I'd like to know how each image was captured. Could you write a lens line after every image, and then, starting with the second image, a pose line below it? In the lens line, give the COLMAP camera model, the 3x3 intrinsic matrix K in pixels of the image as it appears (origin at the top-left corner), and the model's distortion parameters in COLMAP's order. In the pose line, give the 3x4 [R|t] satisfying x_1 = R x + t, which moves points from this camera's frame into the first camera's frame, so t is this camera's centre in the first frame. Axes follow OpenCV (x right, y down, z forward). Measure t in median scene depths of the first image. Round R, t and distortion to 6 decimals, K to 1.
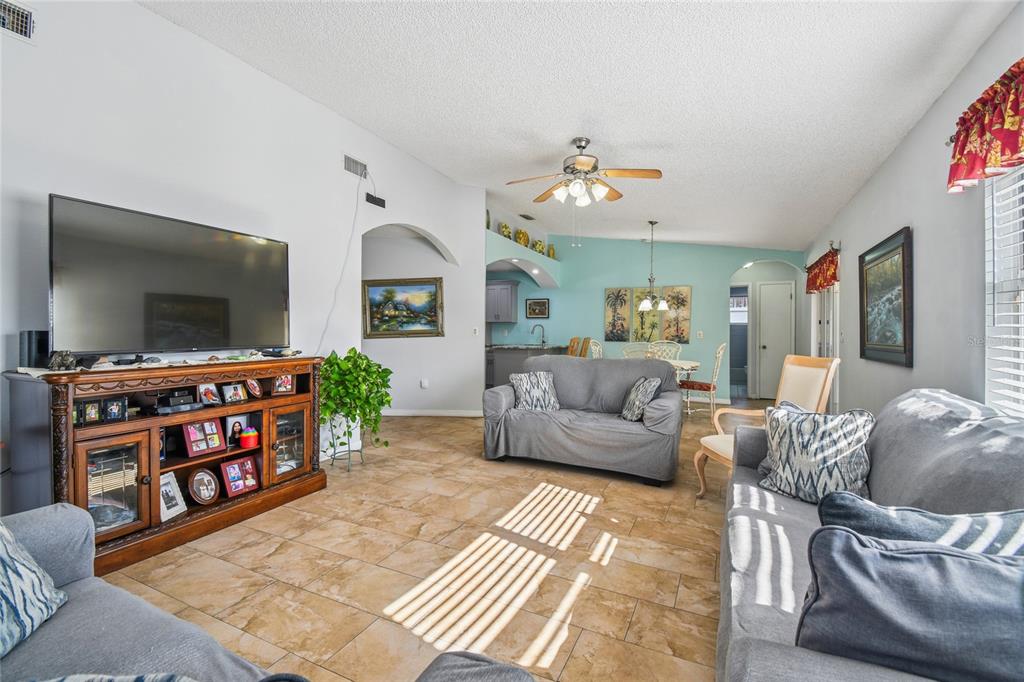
lens RADIAL K [[448.0, 0, 504.9], [0, 448.0, 331.2], [0, 0, 1]] dist [0.098174, -0.000099]
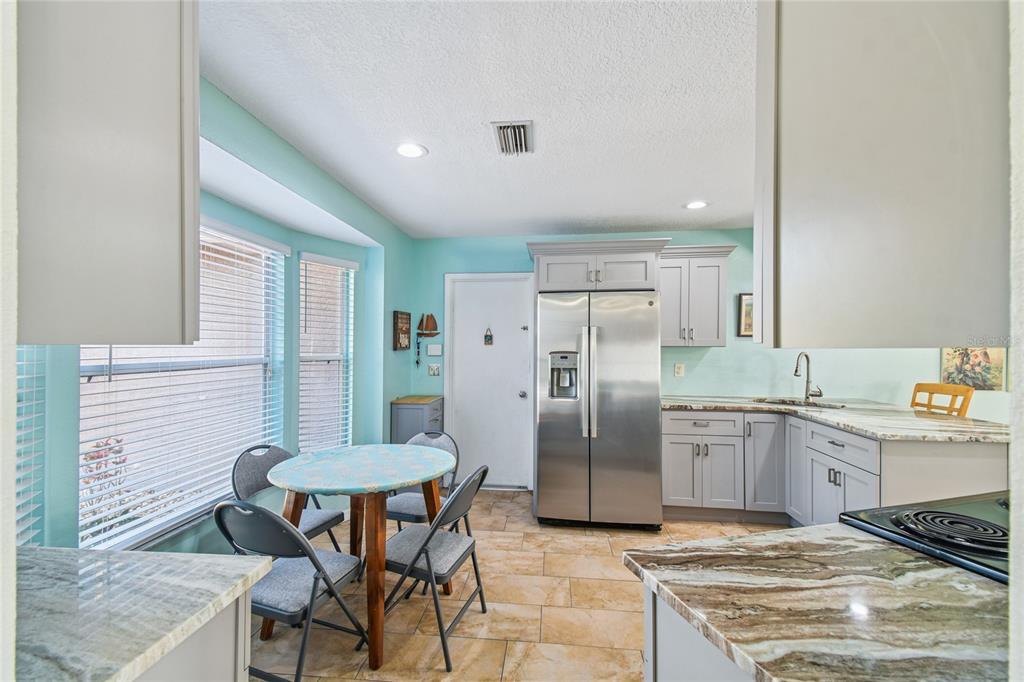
lens RADIAL K [[439.3, 0, 501.8], [0, 439.3, 343.9], [0, 0, 1]] dist [0.041779, -0.019170]
pose [[0.943044, -0.005928, 0.332615, -0.915357], [0.005182, 0.999982, 0.003130, -0.073140], [-0.332627, -0.001228, 0.943058, 1.949507]]
